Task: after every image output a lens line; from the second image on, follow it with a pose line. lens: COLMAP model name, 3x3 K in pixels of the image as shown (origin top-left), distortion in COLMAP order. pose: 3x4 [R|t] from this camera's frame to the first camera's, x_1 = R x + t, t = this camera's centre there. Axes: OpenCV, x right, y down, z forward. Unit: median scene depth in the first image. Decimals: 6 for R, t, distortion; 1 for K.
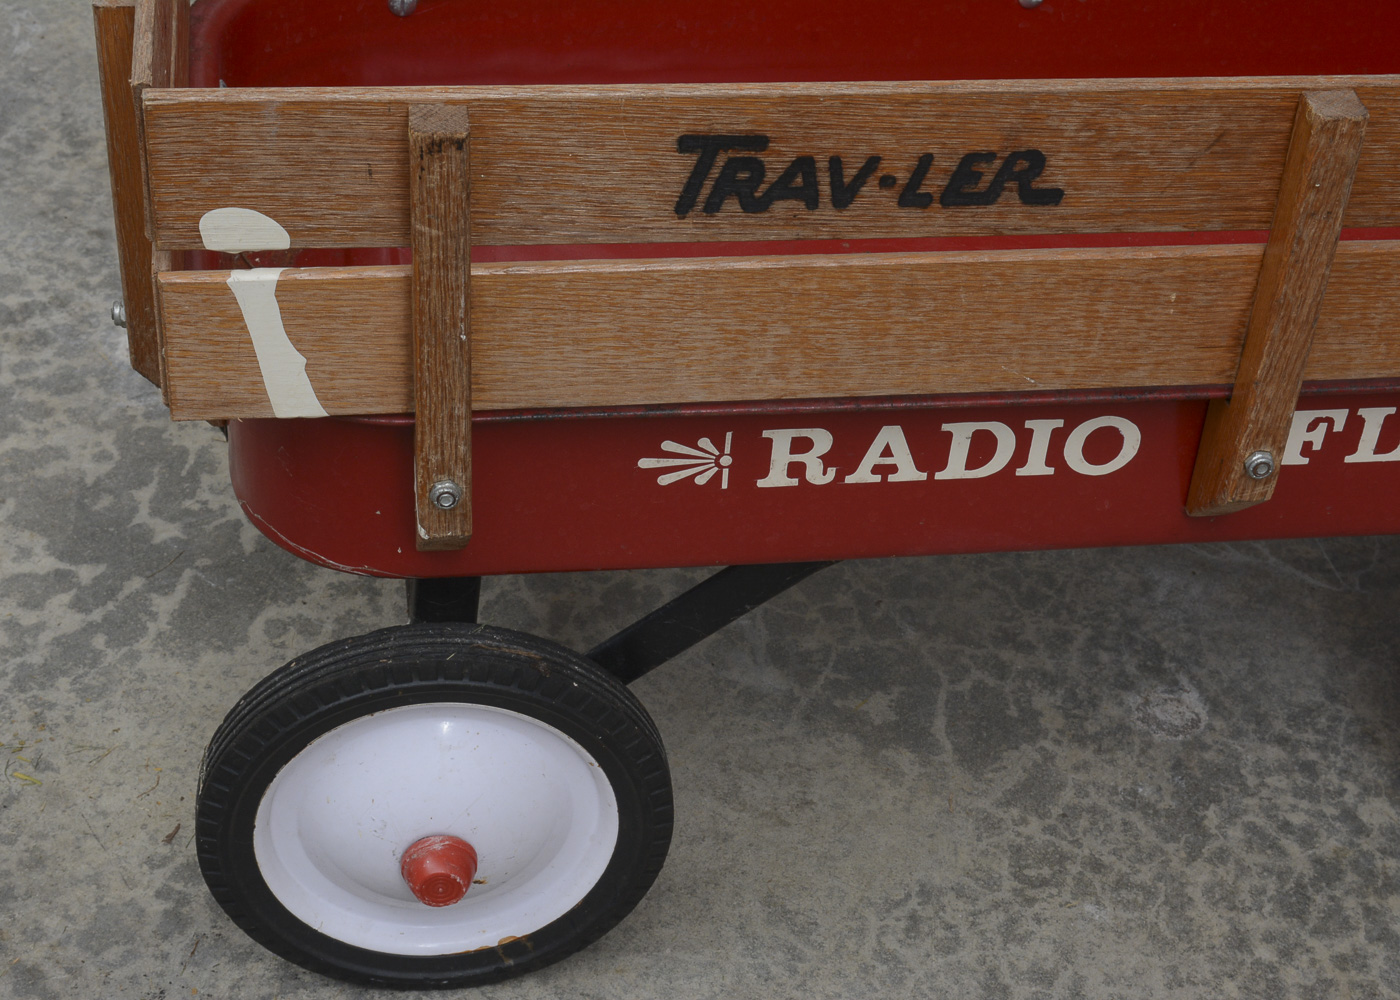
lens RADIAL K [[2513.8, 0, 700.0], [0, 2513.8, 500.0], [0, 0, 1]] dist [0.008430, -0.033152]
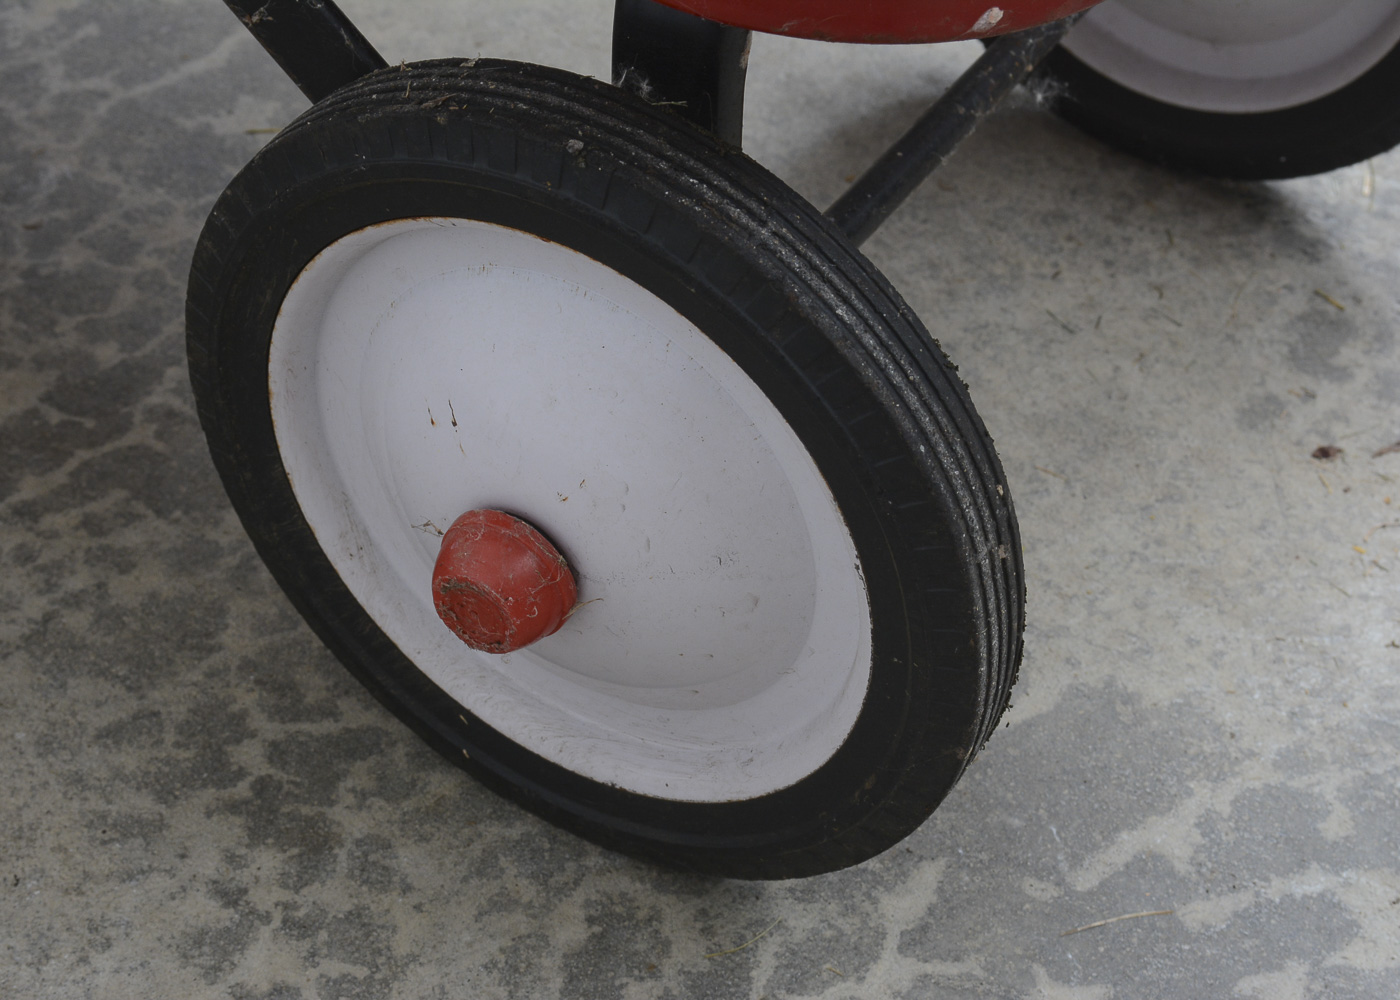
lens RADIAL K [[2848.3, 0, 700.0], [0, 2848.3, 500.0], [0, 0, 1]] dist [0.011088, 0.204869]
pose [[-0.765412, -0.514813, 0.386149, -0.402627], [0.305339, 0.237677, 0.922105, -0.613833], [-0.566491, 0.823697, -0.024728, 1.283559]]
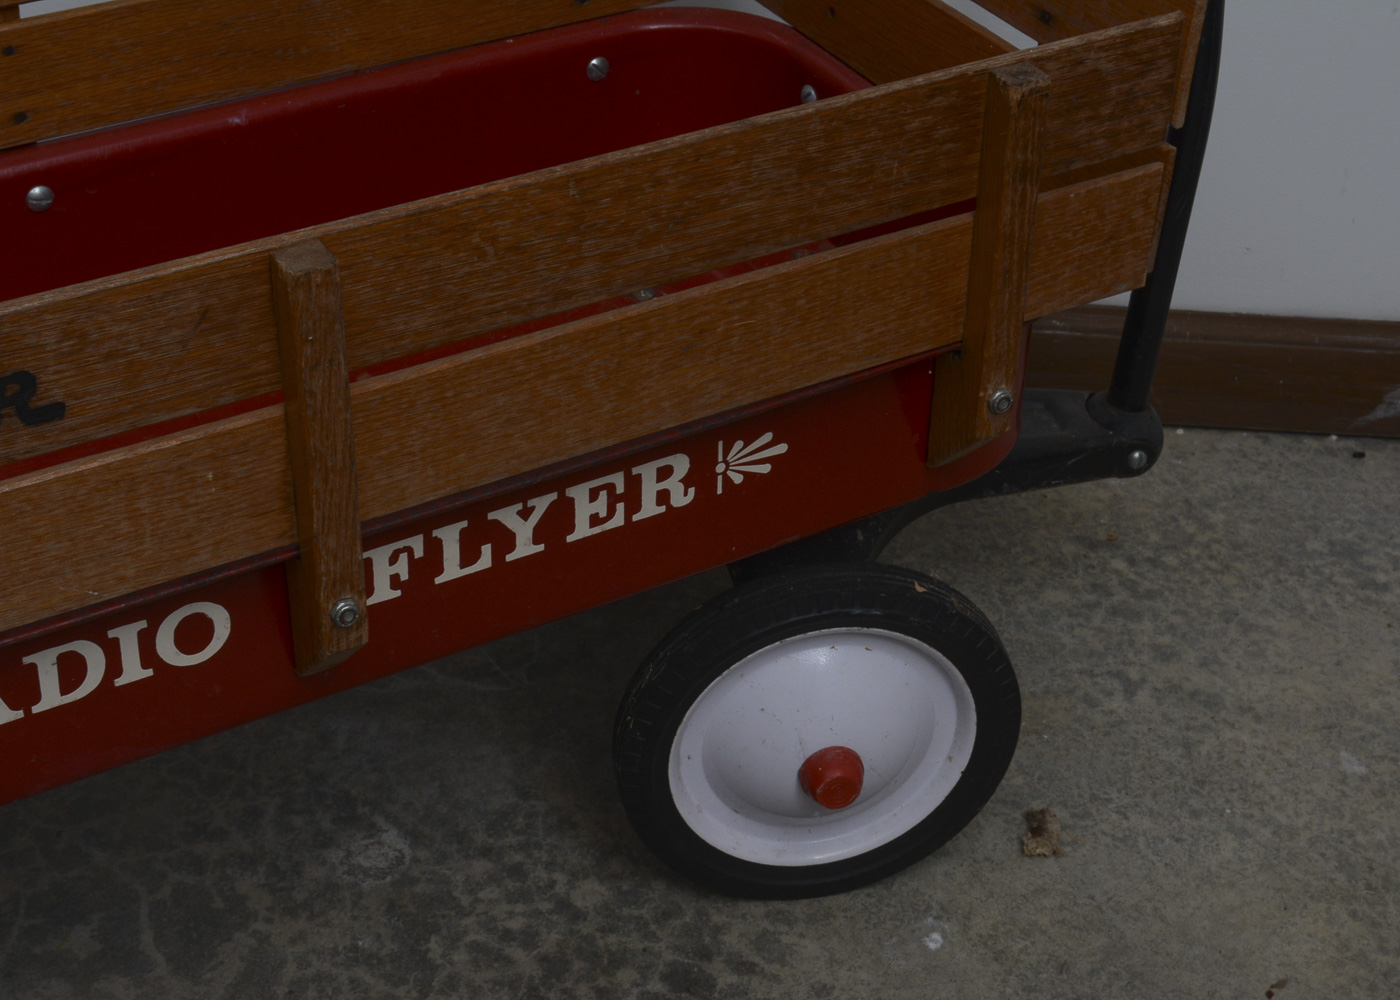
lens RADIAL K [[2513.8, 0, 700.0], [0, 2513.8, 500.0], [0, 0, 1]] dist [0.008430, -0.033152]
pose [[0.924385, -0.253100, 0.285400, 0.072424], [0.267508, 0.963481, -0.011992, -0.006928], [-0.271943, 0.087432, 0.958333, -0.006694]]
